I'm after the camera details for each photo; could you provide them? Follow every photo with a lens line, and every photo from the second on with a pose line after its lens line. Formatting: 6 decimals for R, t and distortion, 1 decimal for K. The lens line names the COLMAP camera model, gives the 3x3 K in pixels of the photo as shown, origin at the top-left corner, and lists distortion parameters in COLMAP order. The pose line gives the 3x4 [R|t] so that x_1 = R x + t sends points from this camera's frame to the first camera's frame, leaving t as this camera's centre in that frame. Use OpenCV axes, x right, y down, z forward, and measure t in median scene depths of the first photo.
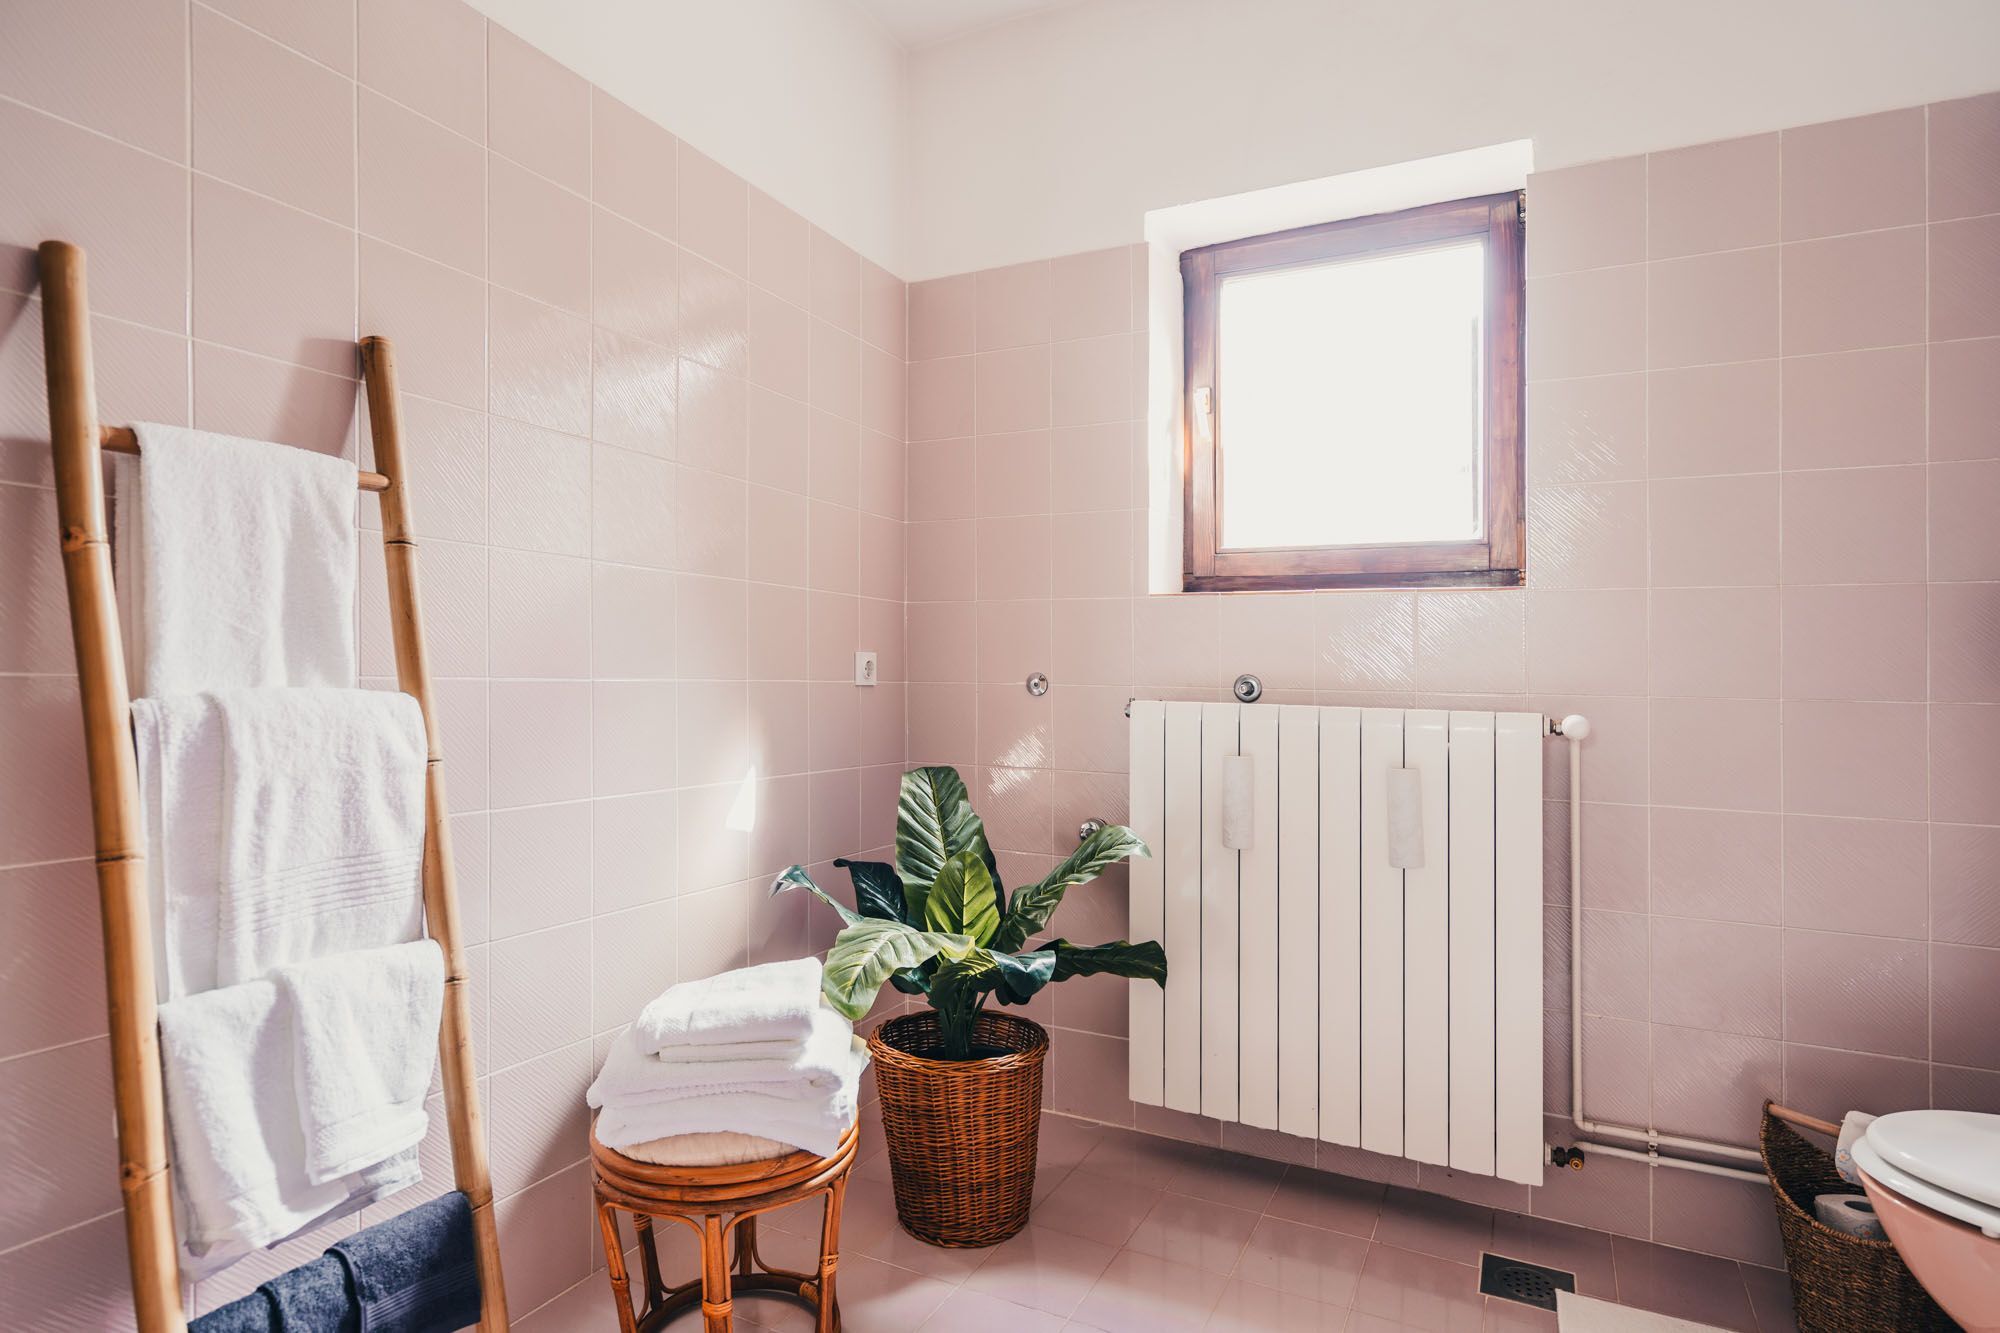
lens RADIAL K [[1086.9, 0, 1000.0], [0, 1086.9, 656.6], [0, 0, 1]] dist [0.001828, -0.000356]
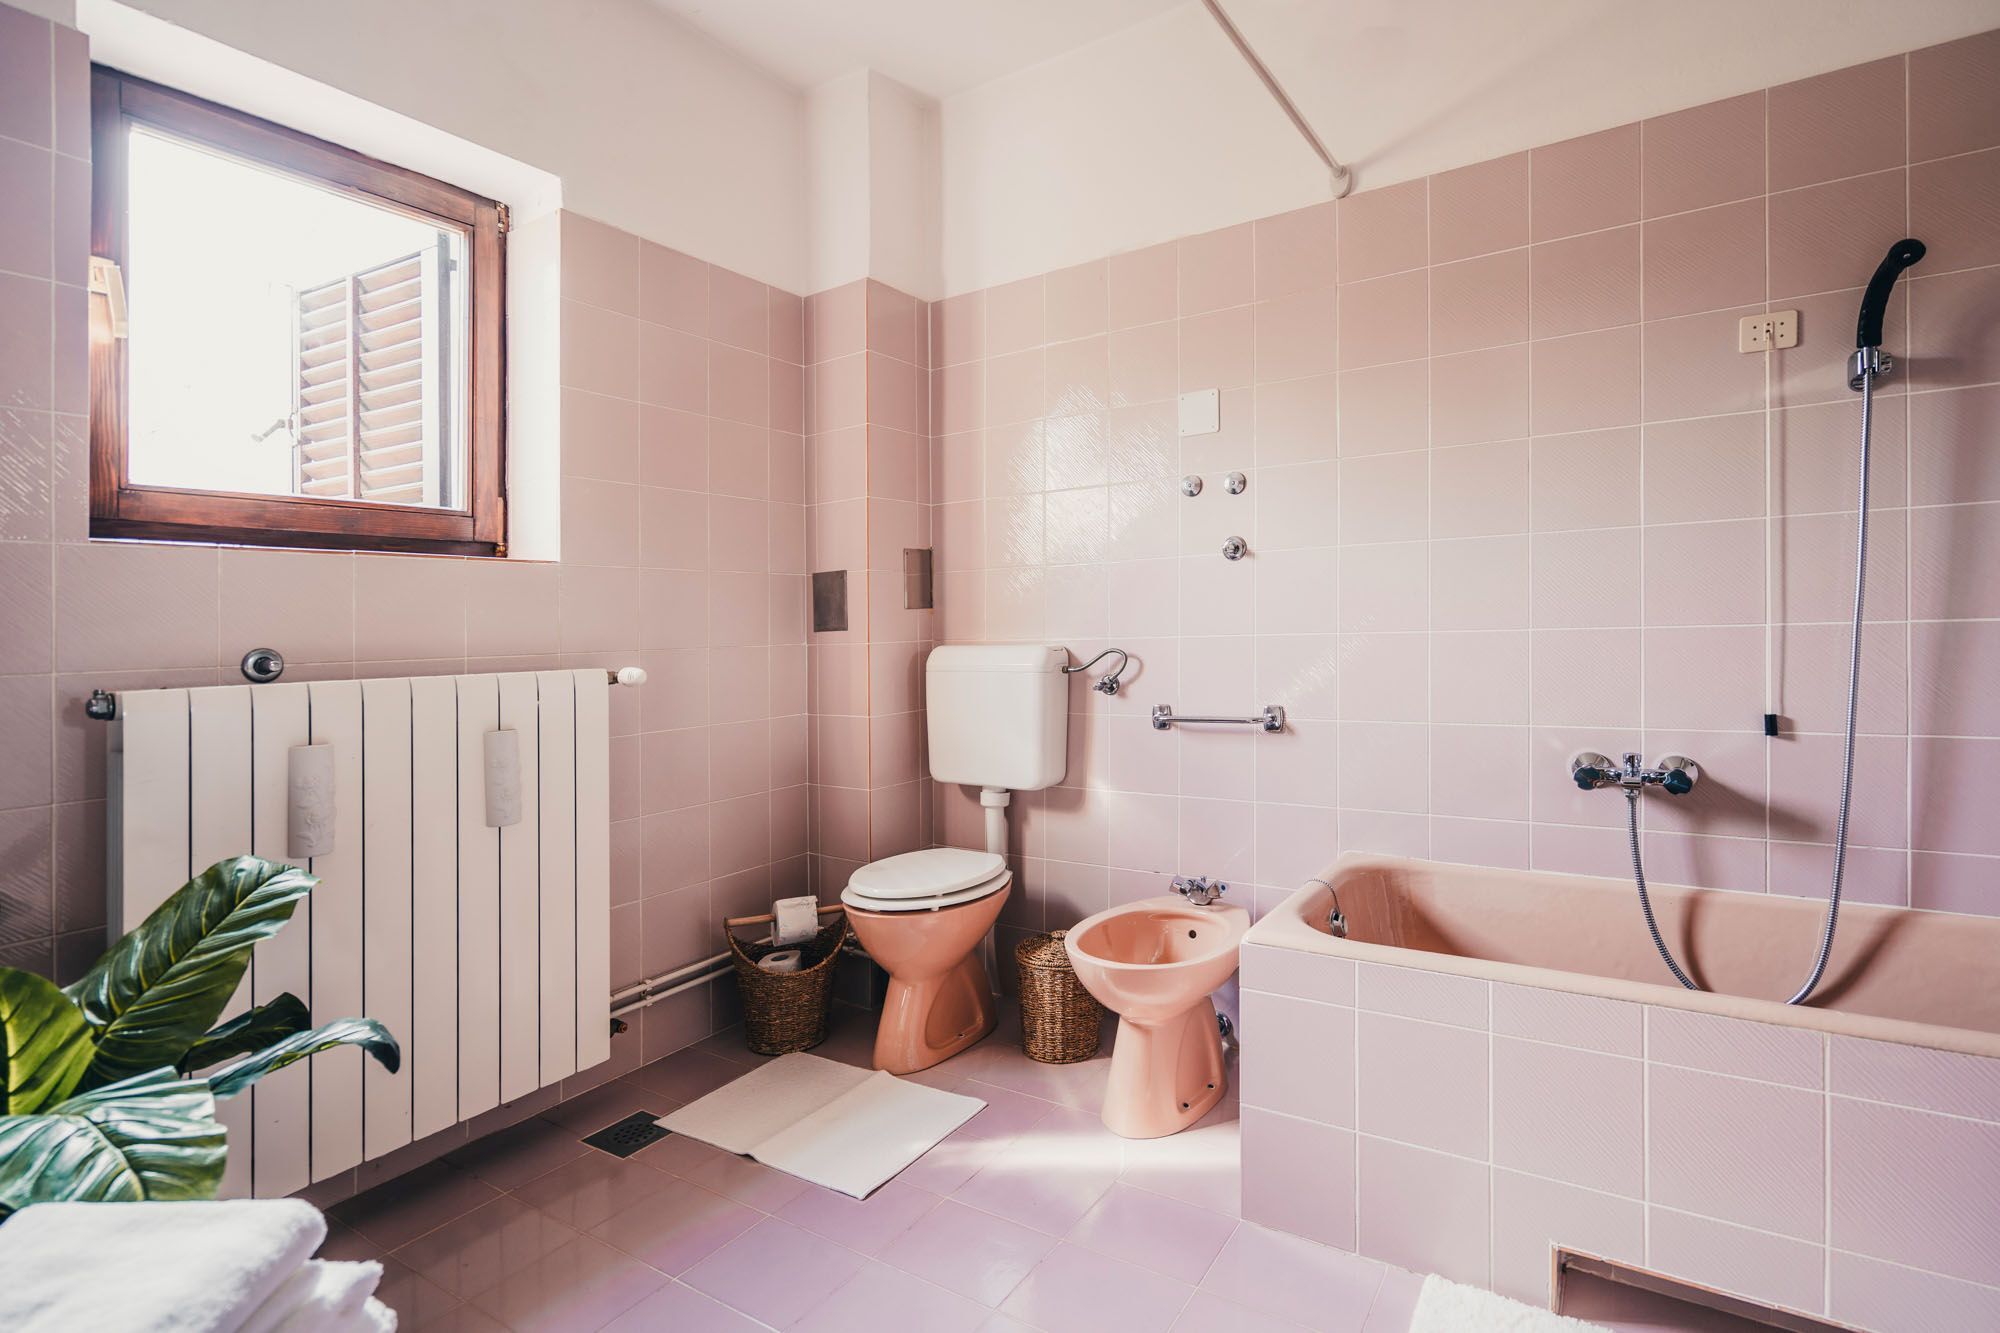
lens RADIAL K [[1018.3, 0, 1017.5], [0, 1018.3, 614.3], [0, 0, 1]] dist [-0.005118, -0.001093]
pose [[0.071026, -0.006018, 0.997456, -0.514911], [0.012524, 0.999908, 0.005141, -0.006693], [-0.997396, 0.012127, 0.071094, 0.399686]]
